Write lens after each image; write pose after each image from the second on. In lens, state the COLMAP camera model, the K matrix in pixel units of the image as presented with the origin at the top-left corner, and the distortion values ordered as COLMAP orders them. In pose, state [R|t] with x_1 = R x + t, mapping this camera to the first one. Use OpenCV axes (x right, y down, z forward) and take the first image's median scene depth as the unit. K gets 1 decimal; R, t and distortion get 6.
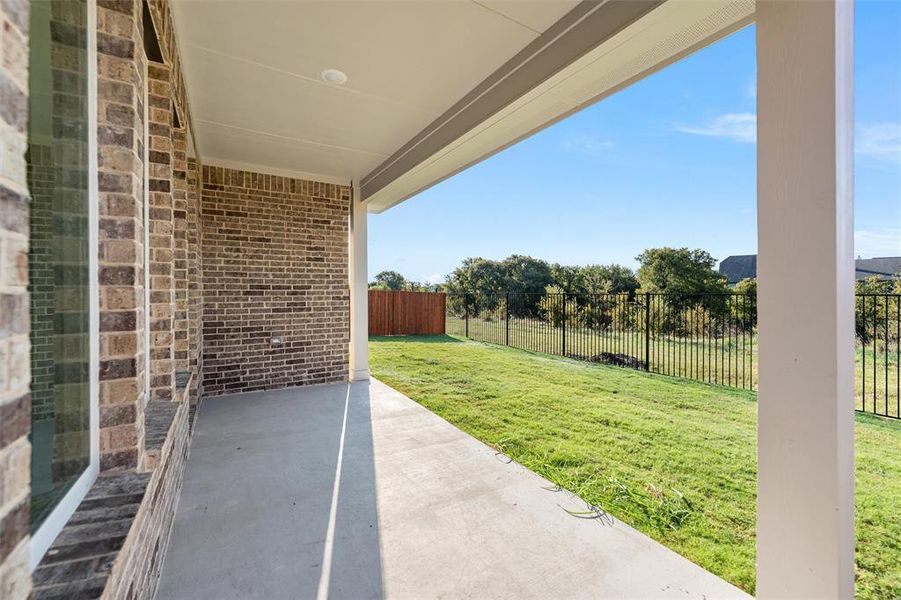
lens RADIAL K [[363.9, 0, 444.9], [0, 363.9, 292.4], [0, 0, 1]] dist [-0.000139, -0.000403]
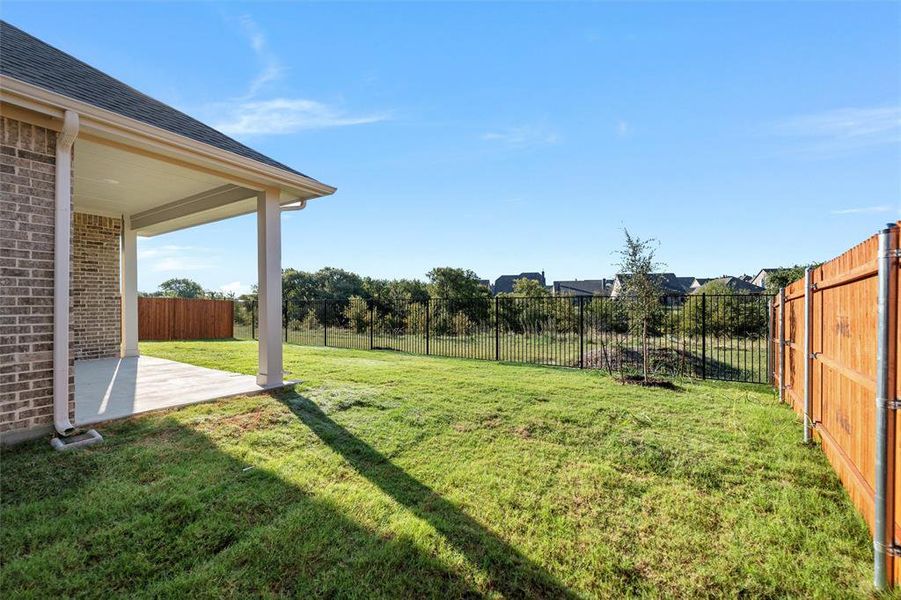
lens RADIAL K [[363.9, 0, 447.0], [0, 363.9, 304.7], [0, 0, 1]] dist [-0.000139, -0.000403]
pose [[0.889428, -0.001982, 0.457070, 0.223266], [0.001750, 0.999998, 0.000931, 0.043013], [-0.457071, -0.000028, 0.889430, -0.853049]]
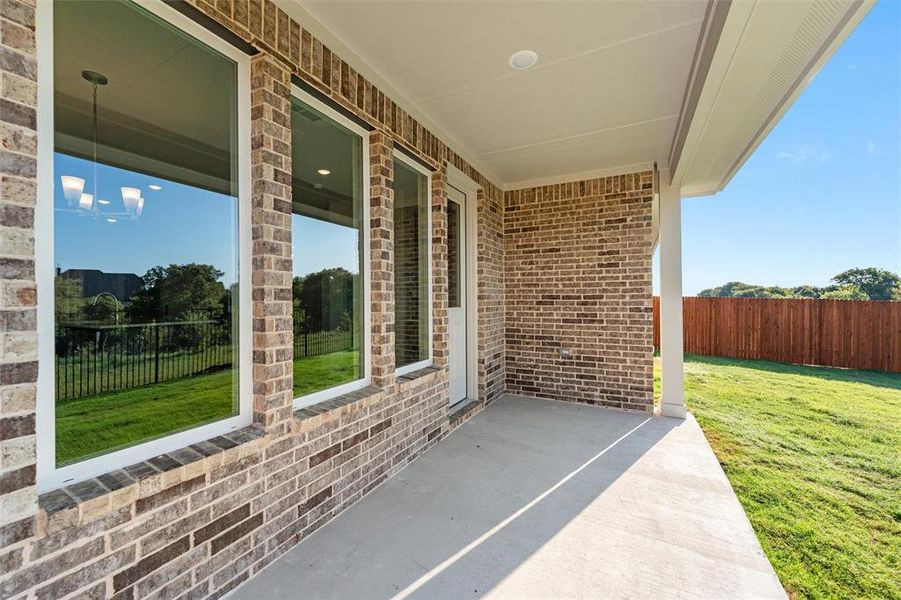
lens RADIAL K [[363.9, 0, 452.1], [0, 363.9, 298.9], [0, 0, 1]] dist [-0.000139, -0.000403]
pose [[0.529982, 0.000057, -0.848009, 0.186577], [-0.002413, 0.999996, -0.001441, -0.006622], [0.848006, 0.002810, 0.529980, 0.207332]]
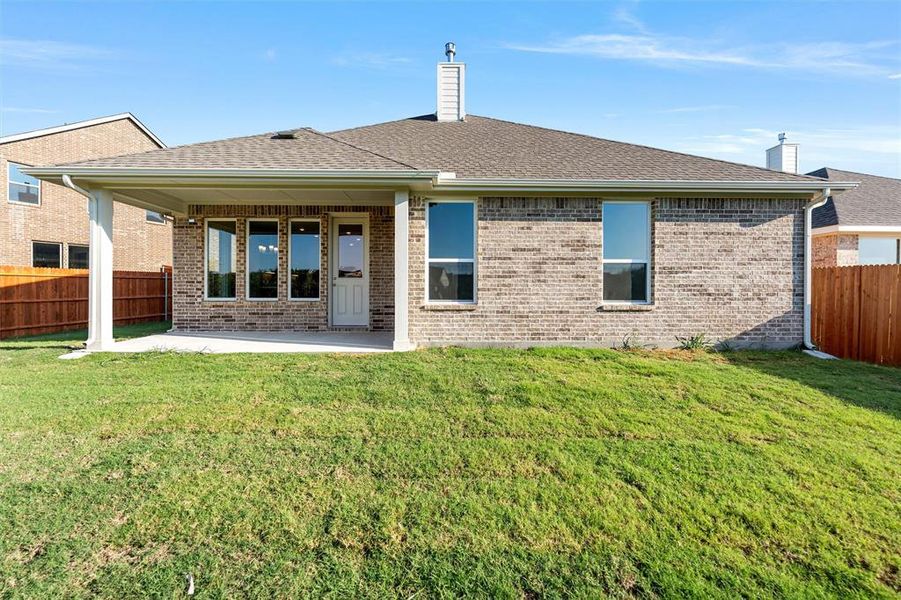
lens RADIAL K [[363.9, 0, 449.0], [0, 363.9, 297.9], [0, 0, 1]] dist [-0.000139, -0.000403]
pose [[-0.499835, 0.018032, -0.865933, 0.689531], [-0.005127, 0.999704, 0.023777, 0.059201], [0.866105, 0.016324, -0.499595, 1.785972]]
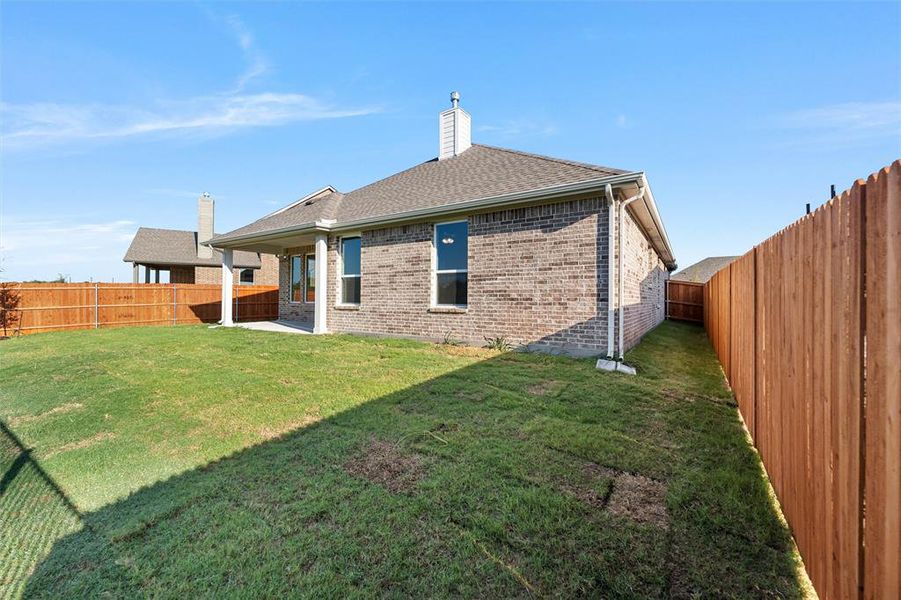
lens RADIAL K [[363.9, 0, 453.3], [0, 363.9, 296.7], [0, 0, 1]] dist [-0.000139, -0.000403]
pose [[-0.902630, 0.002197, -0.430411, -0.062199], [0.000136, 0.999988, 0.004820, 0.056391], [0.430417, 0.004293, -0.902620, 3.034491]]
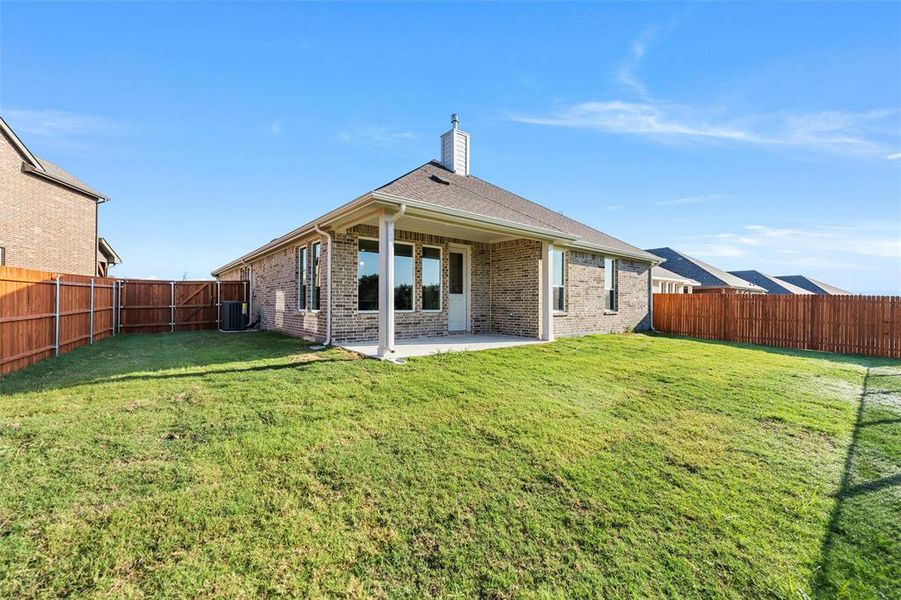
lens RADIAL K [[363.9, 0, 452.0], [0, 363.9, 300.9], [0, 0, 1]] dist [-0.000139, -0.000403]
pose [[0.144580, -0.005402, -0.989478, 1.554861], [-0.009229, 0.999934, -0.006808, 0.064908], [0.989450, 0.010116, 0.144521, 0.298258]]
